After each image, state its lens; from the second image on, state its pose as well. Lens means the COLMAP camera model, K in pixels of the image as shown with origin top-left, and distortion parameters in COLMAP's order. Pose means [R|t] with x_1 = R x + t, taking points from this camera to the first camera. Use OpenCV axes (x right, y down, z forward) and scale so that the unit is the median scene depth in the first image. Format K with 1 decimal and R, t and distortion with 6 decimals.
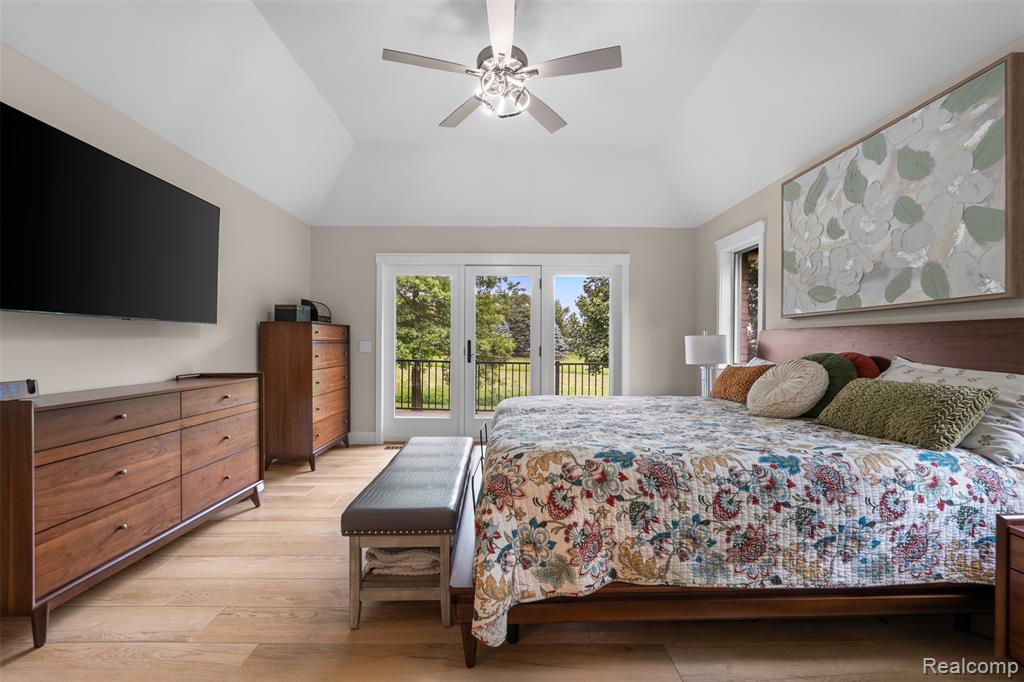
lens RADIAL K [[446.6, 0, 512.0], [0, 446.6, 341.0], [0, 0, 1]] dist [-0.001894, -0.000363]
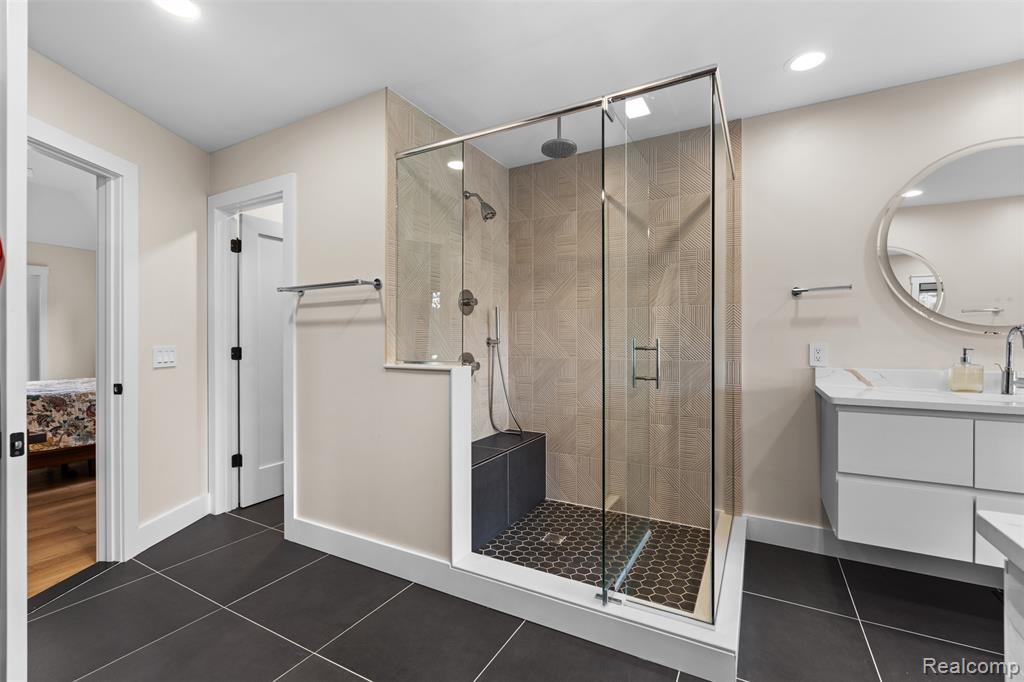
lens RADIAL K [[446.6, 0, 512.0], [0, 446.6, 341.0], [0, 0, 1]] dist [-0.001894, -0.000363]
pose [[0.499859, -0.005554, 0.866089, -0.447822], [-0.000319, 0.999978, 0.006597, -0.023826], [-0.866107, -0.003574, 0.499846, -2.040221]]
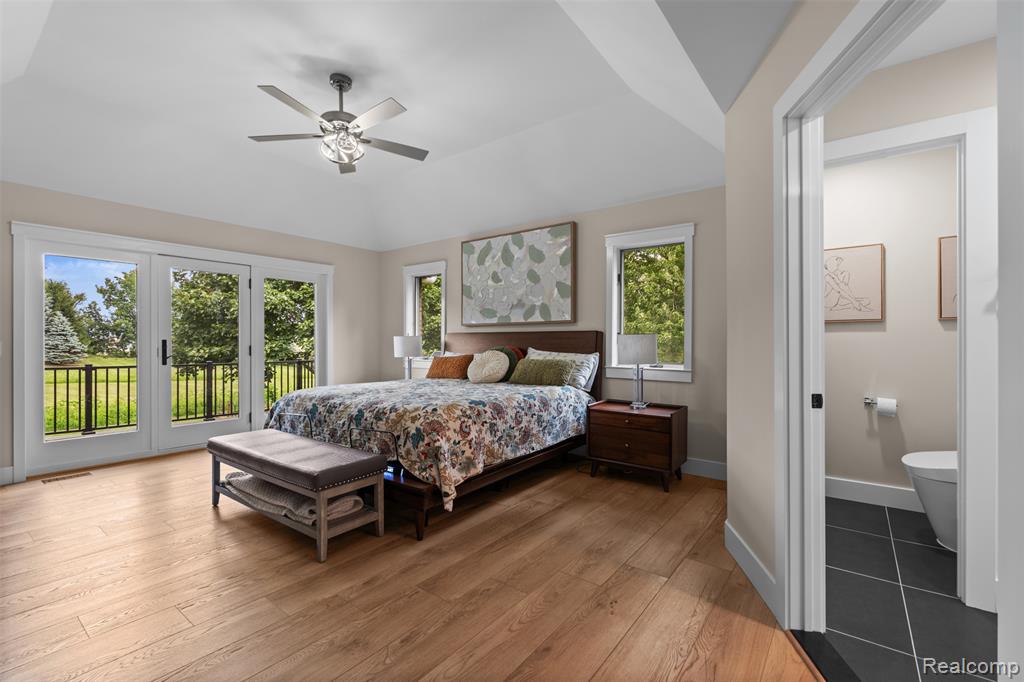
lens RADIAL K [[446.6, 0, 512.0], [0, 446.6, 341.0], [0, 0, 1]] dist [-0.001894, -0.000363]
pose [[0.613707, -0.004155, 0.789523, -1.146828], [0.001140, 0.999990, 0.004377, -0.008245], [-0.789533, -0.001786, 0.613705, -0.262100]]
